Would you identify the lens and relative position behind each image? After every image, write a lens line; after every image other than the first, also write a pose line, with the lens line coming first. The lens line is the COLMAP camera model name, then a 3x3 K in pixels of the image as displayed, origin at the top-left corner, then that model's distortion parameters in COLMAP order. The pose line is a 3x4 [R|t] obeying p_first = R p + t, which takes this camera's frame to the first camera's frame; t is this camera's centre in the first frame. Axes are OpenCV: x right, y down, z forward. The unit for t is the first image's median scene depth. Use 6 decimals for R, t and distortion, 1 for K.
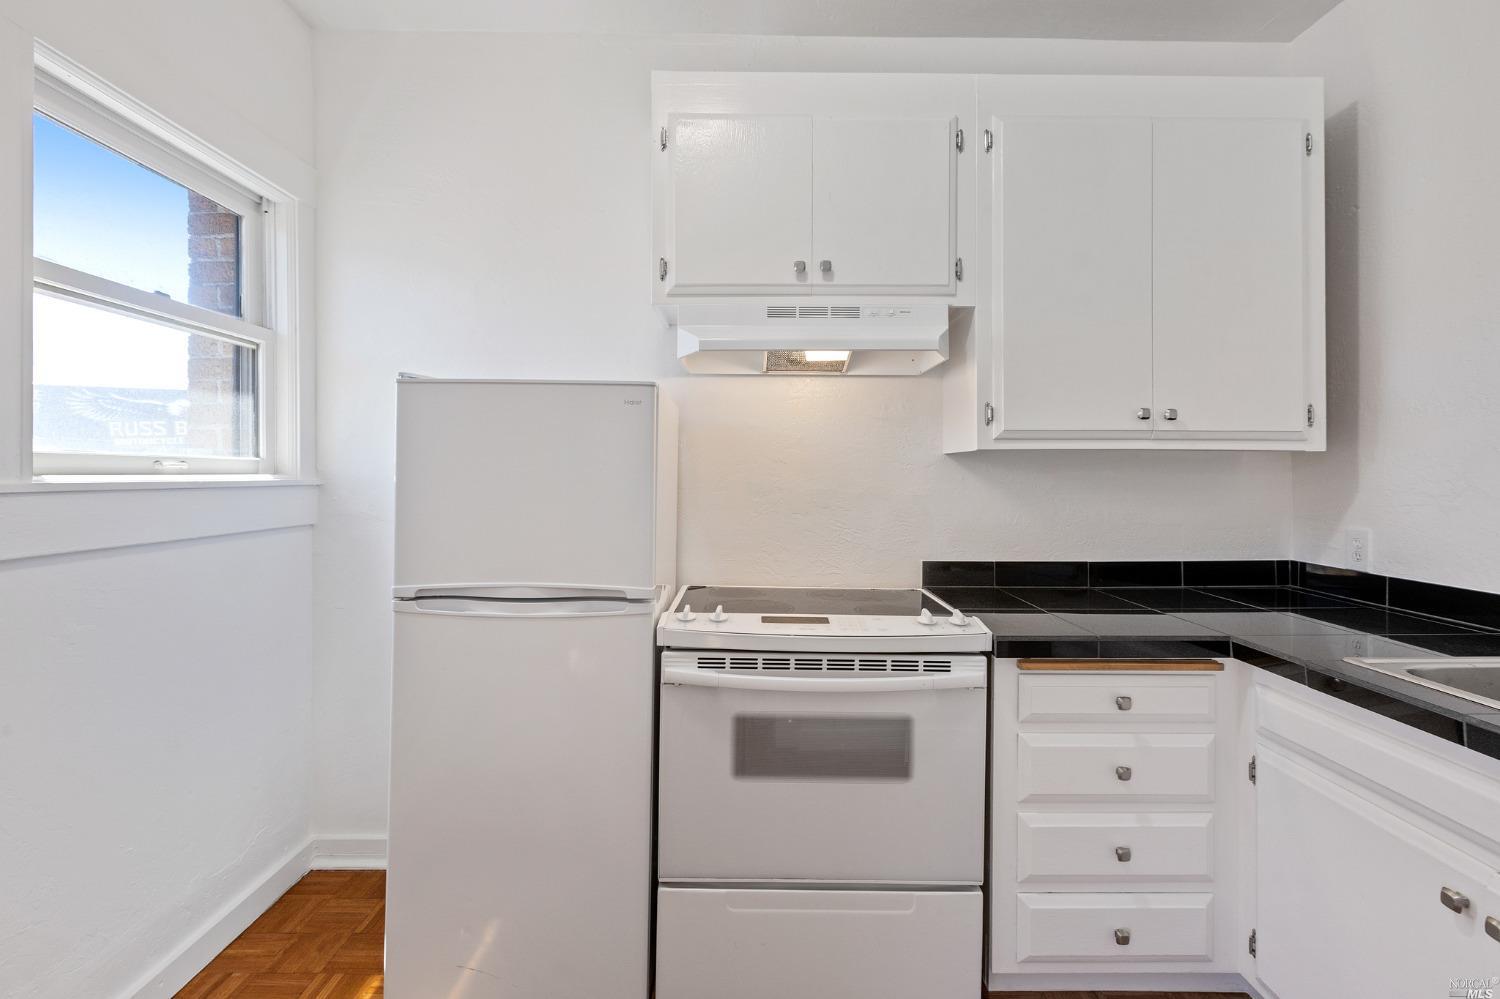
lens RADIAL K [[682.0, 0, 756.6], [0, 682.0, 478.8], [0, 0, 1]] dist [0.000851, -0.000072]
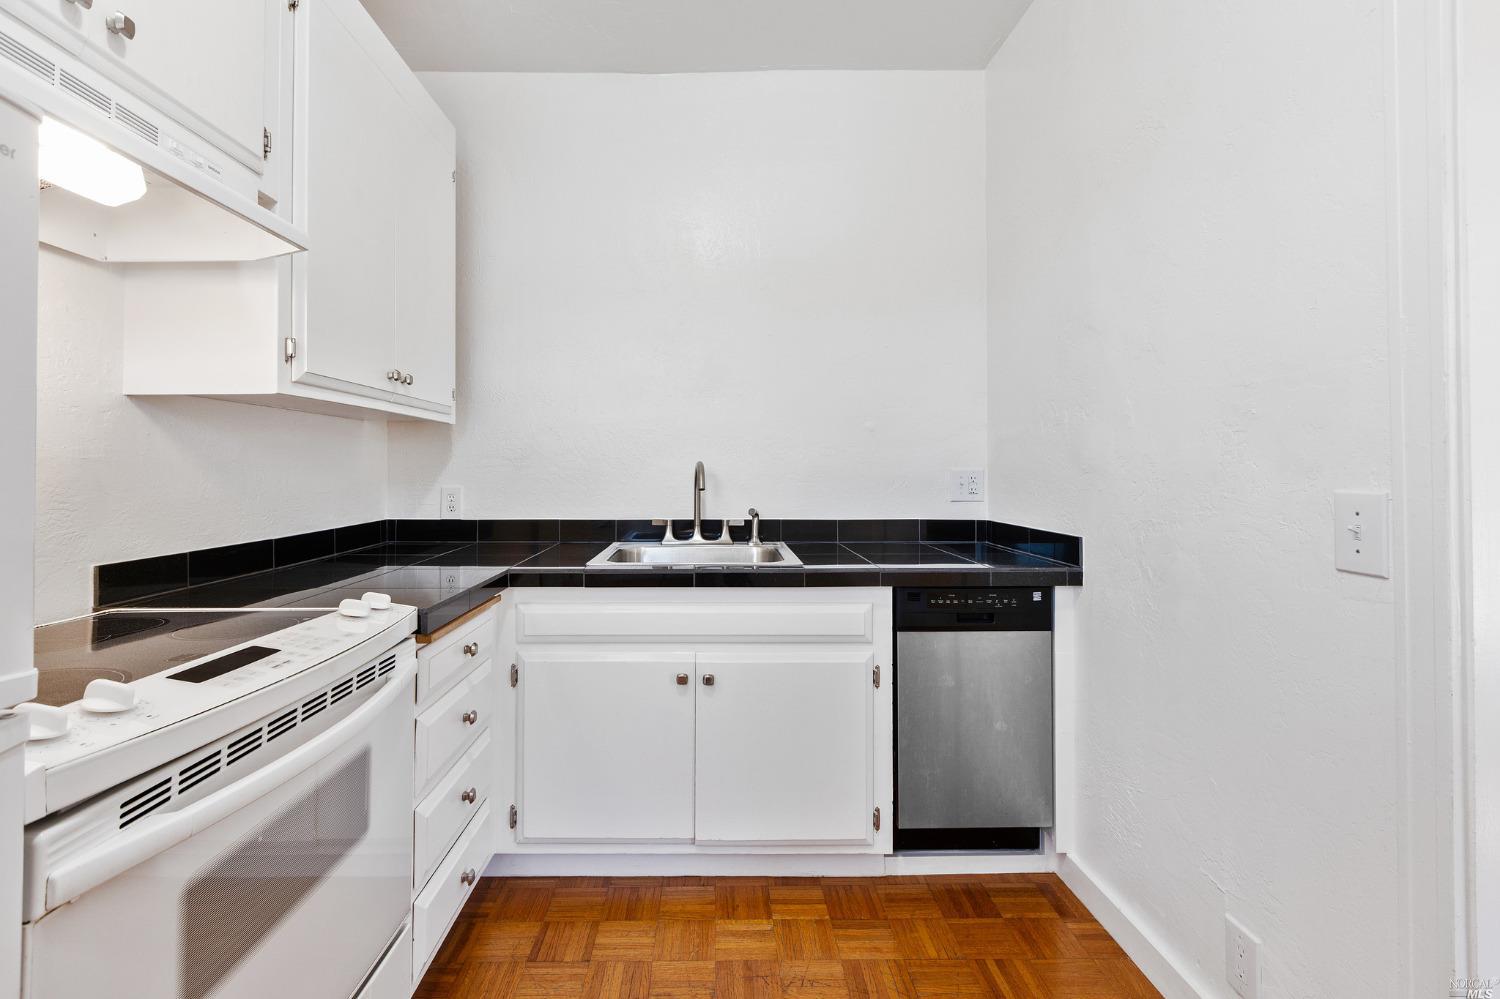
lens RADIAL K [[682.7, 0, 713.9], [0, 682.7, 460.6], [0, 0, 1]] dist [0.000964, -0.000098]
pose [[0.021658, 0.010606, 0.999709, -0.433197], [0.007109, 0.999917, -0.010763, 0.045058], [-0.999740, 0.007341, 0.021581, 0.522613]]
